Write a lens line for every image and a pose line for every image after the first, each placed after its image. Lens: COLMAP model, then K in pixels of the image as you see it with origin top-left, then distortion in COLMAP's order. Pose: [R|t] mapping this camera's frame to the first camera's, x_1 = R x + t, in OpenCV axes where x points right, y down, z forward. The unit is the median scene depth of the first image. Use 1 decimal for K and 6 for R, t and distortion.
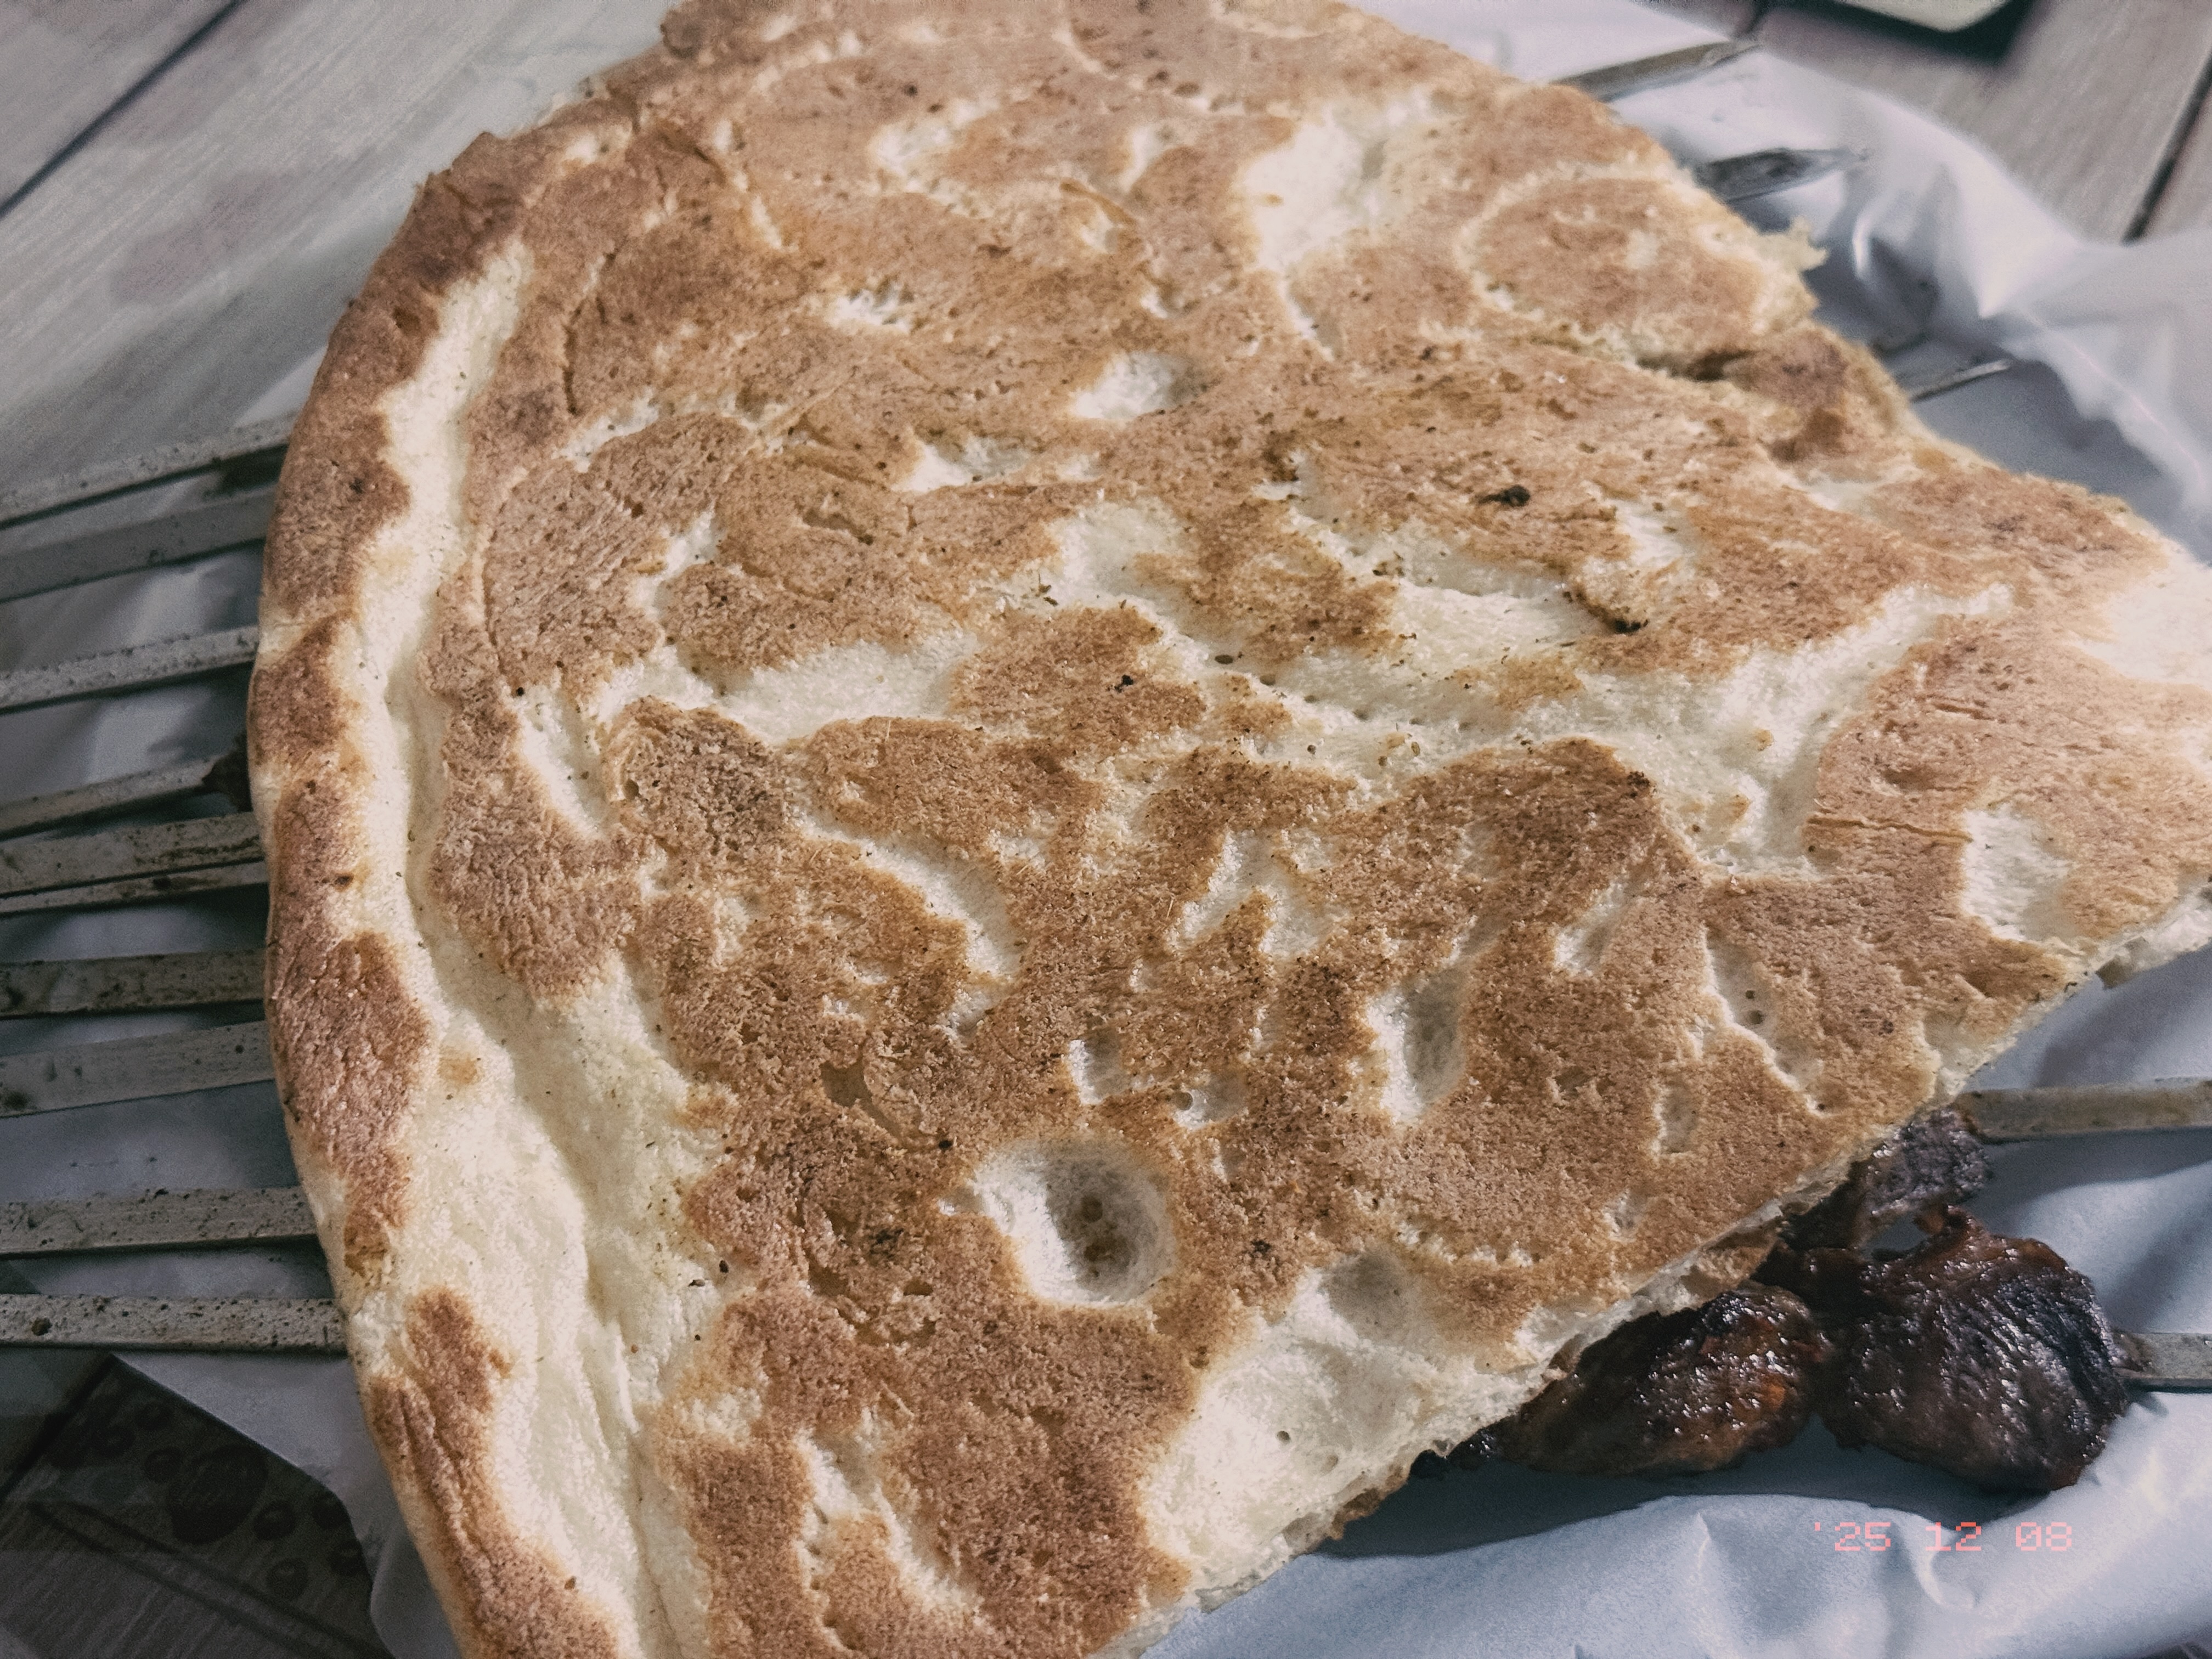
lens RADIAL K [[3089.9, 0, 1104.2], [0, 3089.9, 823.8], [0, 0, 1]] dist [-0.038247, 0.000000]
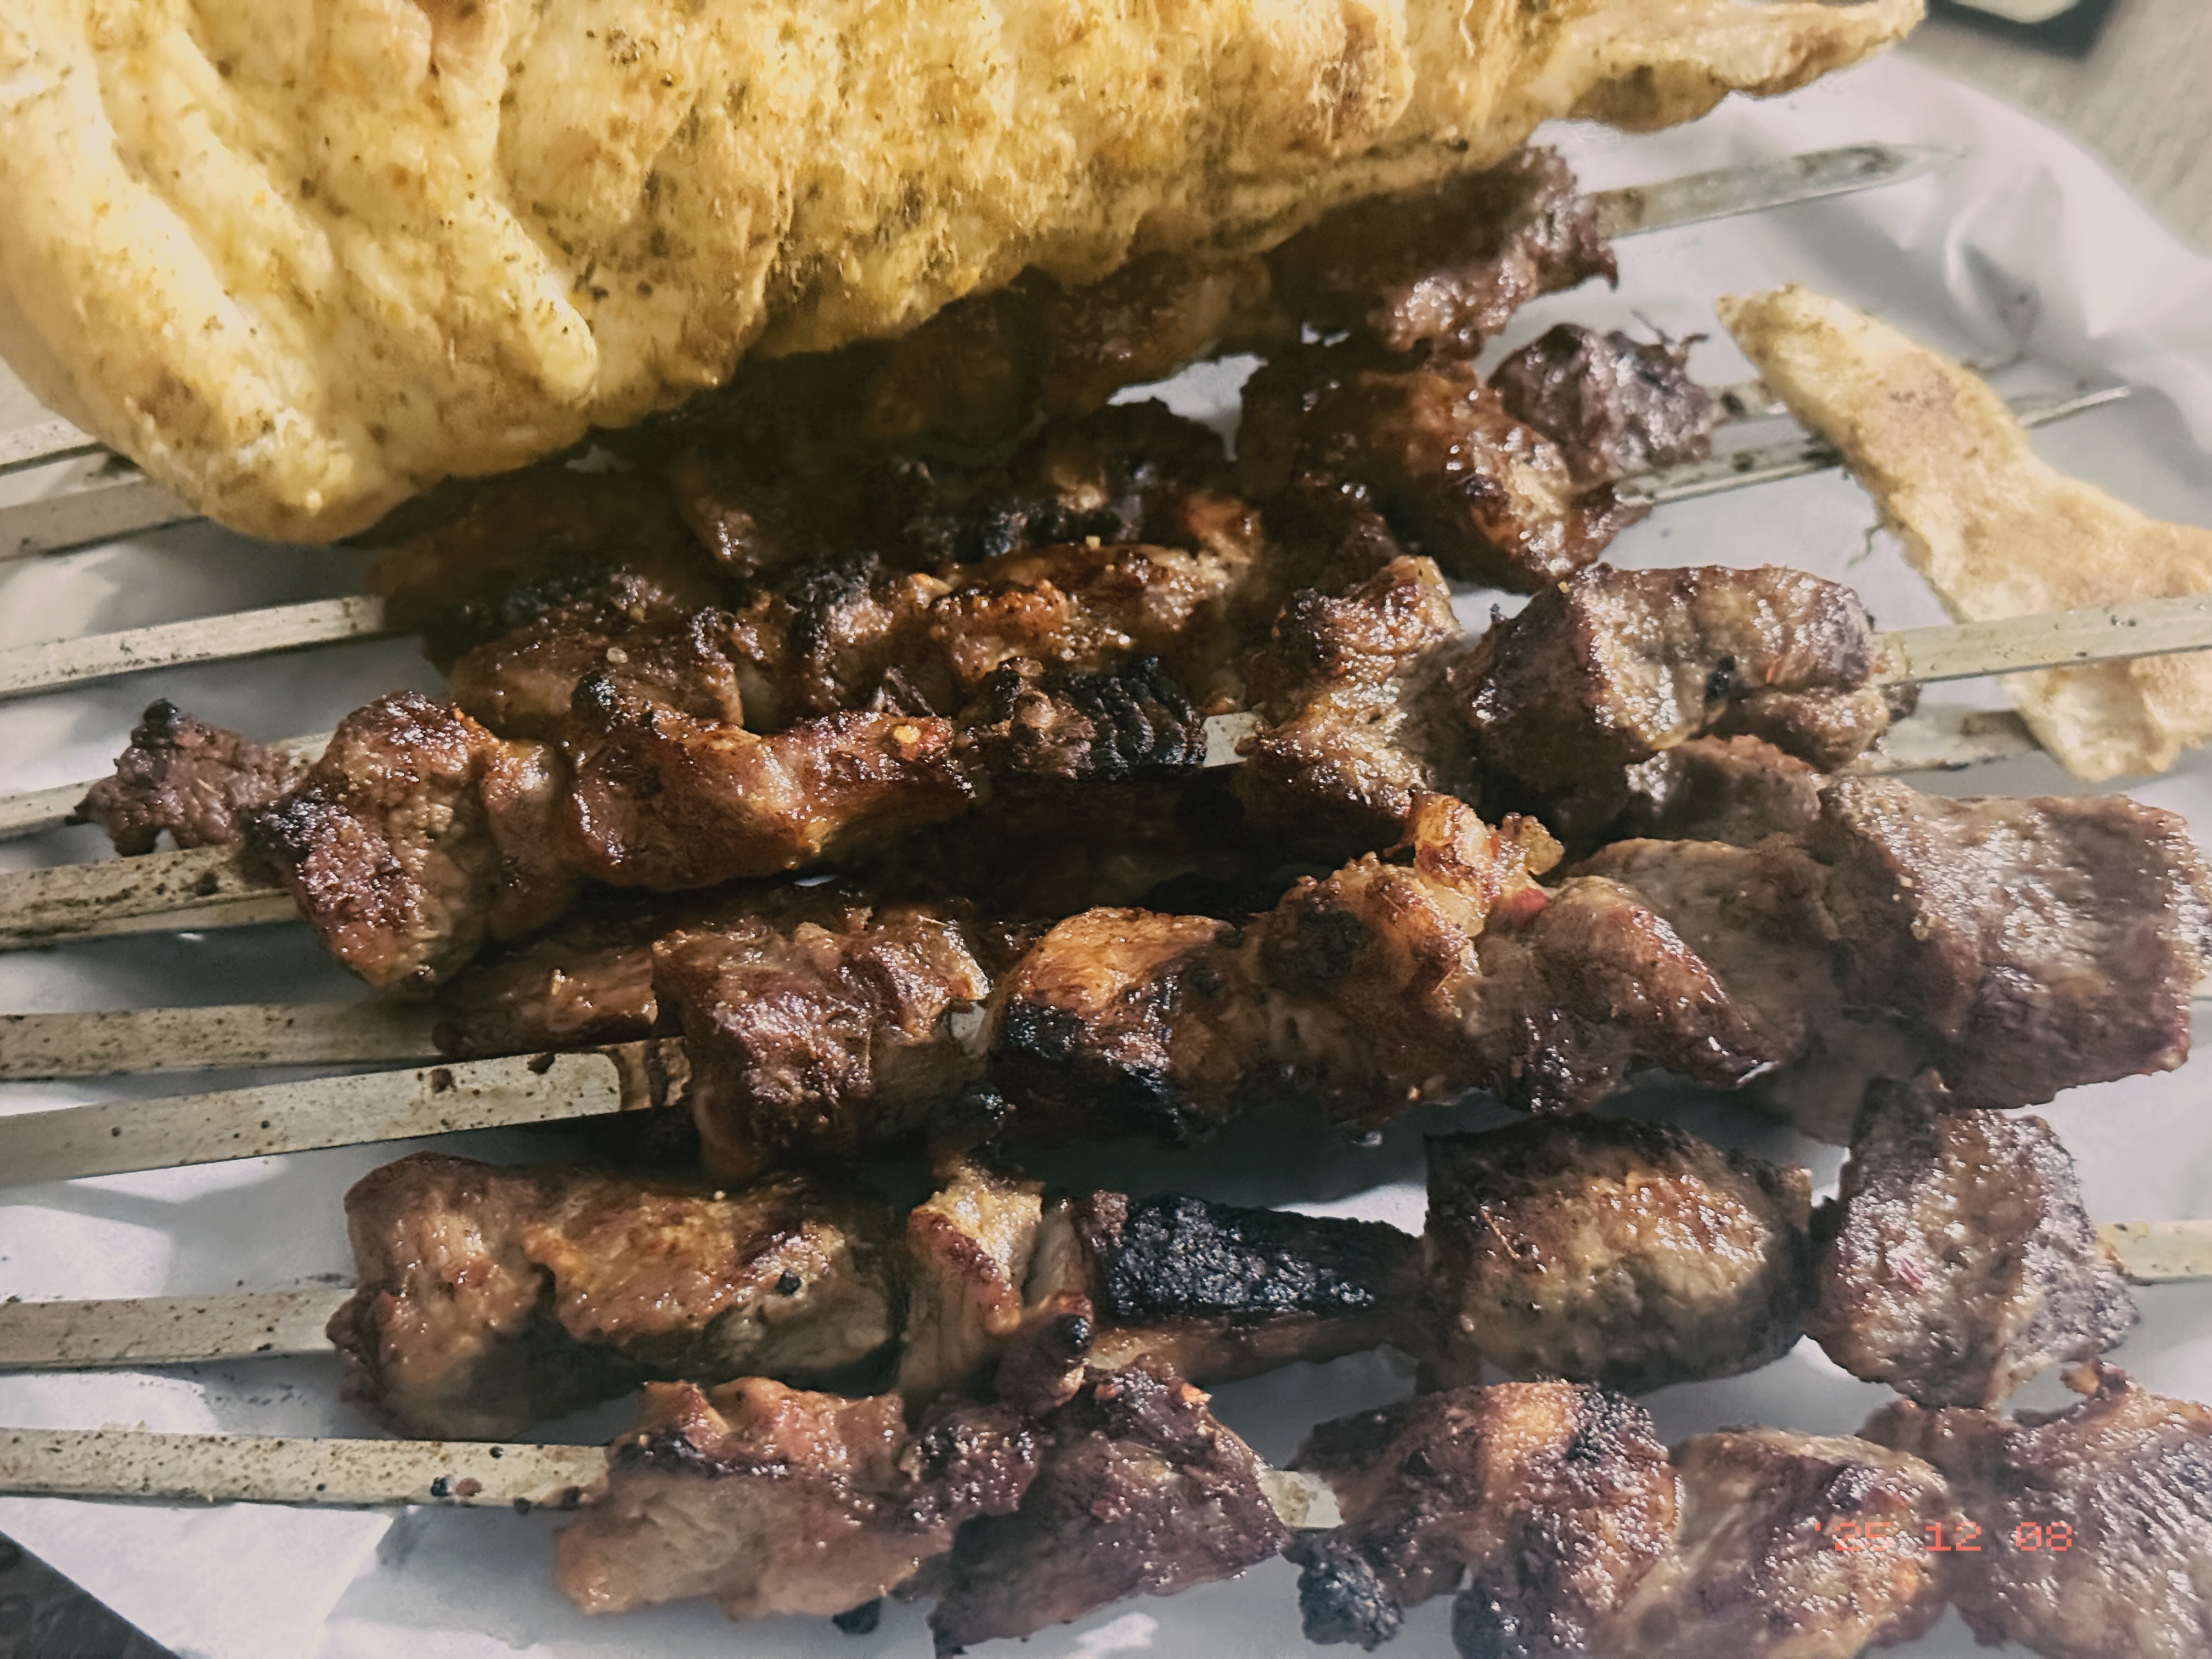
lens RADIAL K [[3089.9, 0, 1107.7], [0, 3089.9, 835.4], [0, 0, 1]] dist [-0.038247, 0.000000]
pose [[0.999036, 0.021302, 0.038377, -0.040716], [-0.021471, 0.999762, 0.003980, -0.021060], [-0.038283, -0.004800, 0.999255, 0.142920]]
